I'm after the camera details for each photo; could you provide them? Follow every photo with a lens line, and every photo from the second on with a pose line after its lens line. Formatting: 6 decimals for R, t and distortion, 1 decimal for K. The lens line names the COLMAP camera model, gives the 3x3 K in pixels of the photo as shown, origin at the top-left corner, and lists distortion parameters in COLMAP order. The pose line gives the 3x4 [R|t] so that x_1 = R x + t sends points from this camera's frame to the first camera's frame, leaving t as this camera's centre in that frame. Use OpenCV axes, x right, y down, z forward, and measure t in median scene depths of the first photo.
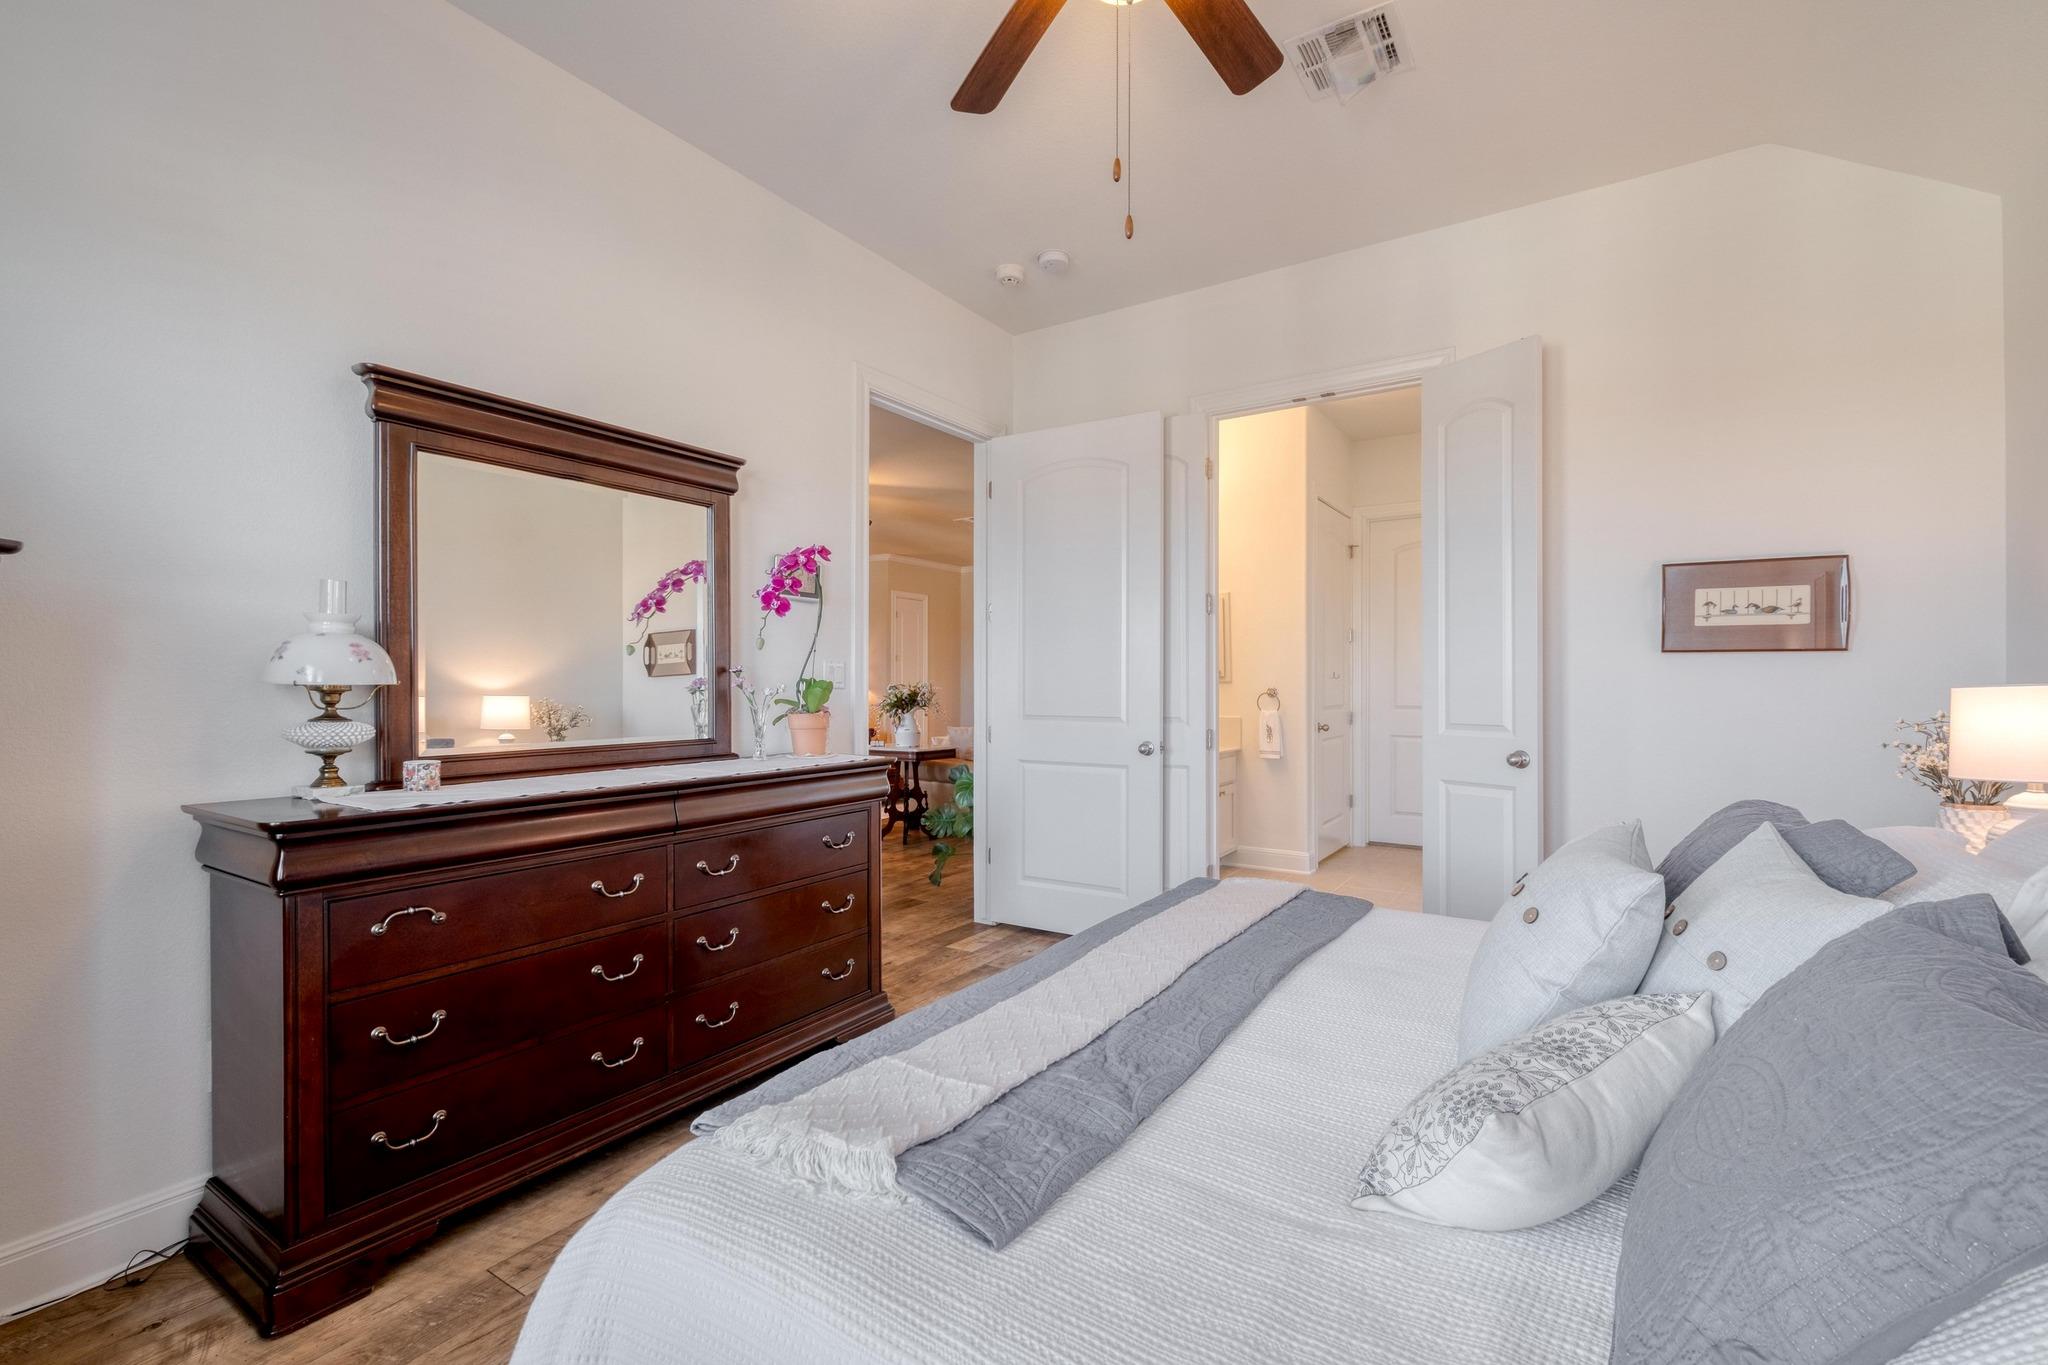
lens RADIAL K [[883.8, 0, 1025.7], [0, 883.8, 677.8], [0, 0, 1]] dist [0.001100, -0.002122]
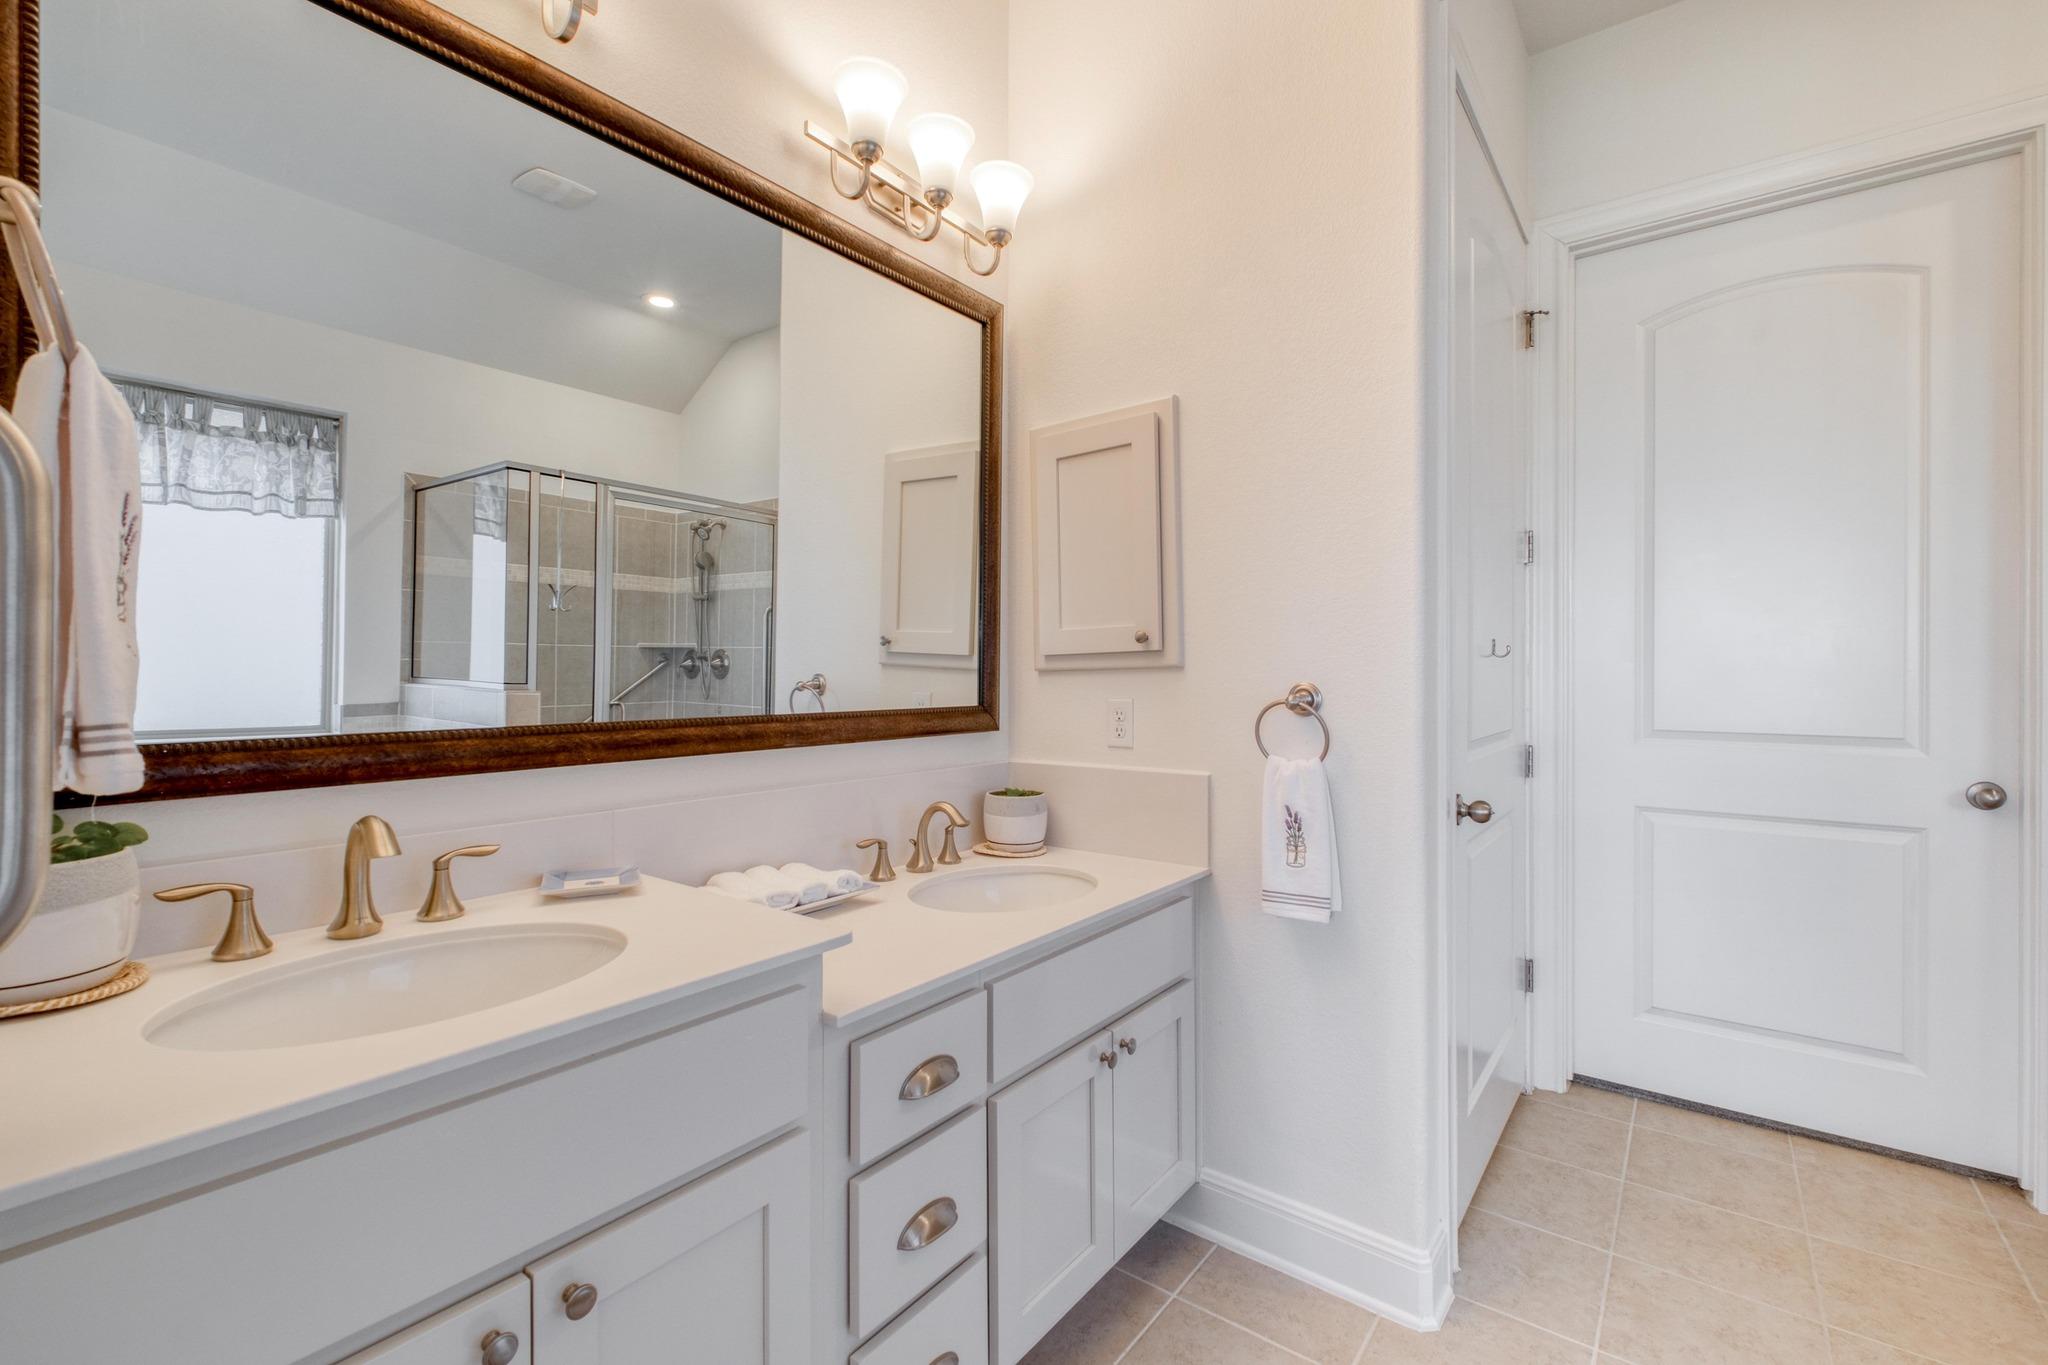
lens RADIAL K [[883.8, 0, 1014.4], [0, 883.8, 664.4], [0, 0, 1]] dist [0.001100, -0.002122]
pose [[0.995646, -0.001479, -0.093198, 0.181042], [0.000847, 0.999976, -0.006816, 0.005410], [0.093206, 0.006707, 0.995624, 0.597683]]
